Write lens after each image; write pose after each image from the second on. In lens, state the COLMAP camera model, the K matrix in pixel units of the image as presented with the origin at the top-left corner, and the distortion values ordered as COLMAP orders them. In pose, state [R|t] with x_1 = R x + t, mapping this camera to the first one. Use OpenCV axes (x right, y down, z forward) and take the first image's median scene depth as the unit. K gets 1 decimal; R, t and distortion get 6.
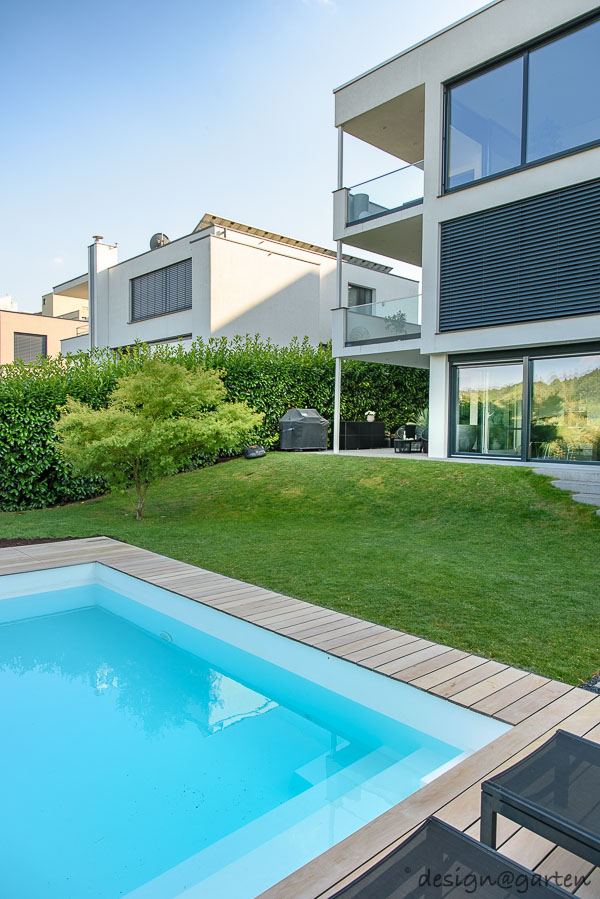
lens RADIAL K [[612.7, 0, 348.7], [0, 612.7, 449.4], [0, 0, 1]] dist [-0.000559, -0.000027]
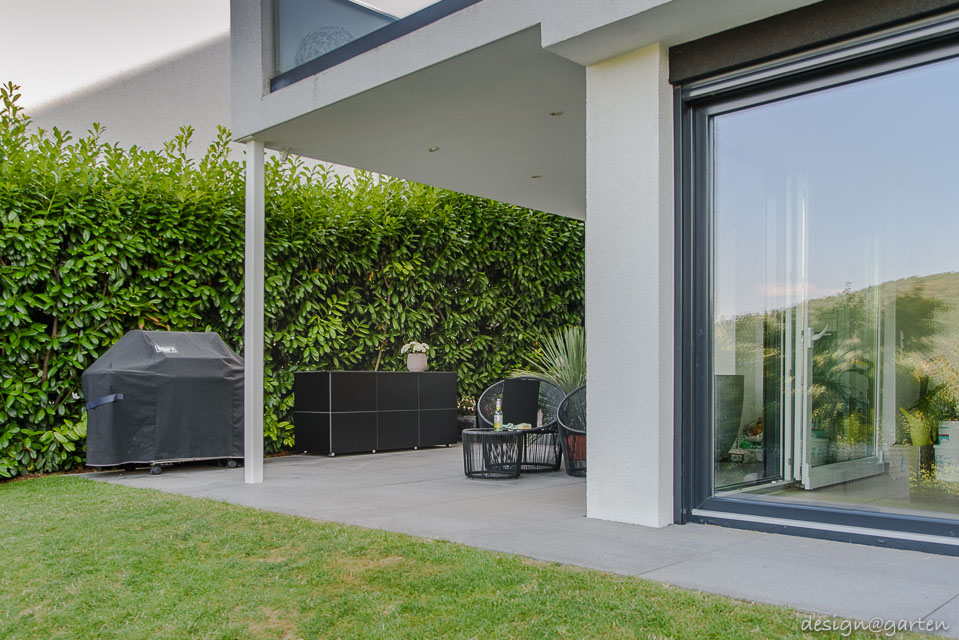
lens RADIAL K [[857.4, 0, 479.5], [0, 857.4, 320.0], [0, 0, 1]] dist [-0.002243, 0.000432]
pose [[0.999742, -0.014296, 0.017643, 0.070110], [0.016220, 0.993327, -0.114183, -0.019665], [-0.015893, 0.114440, 0.993303, 0.555038]]
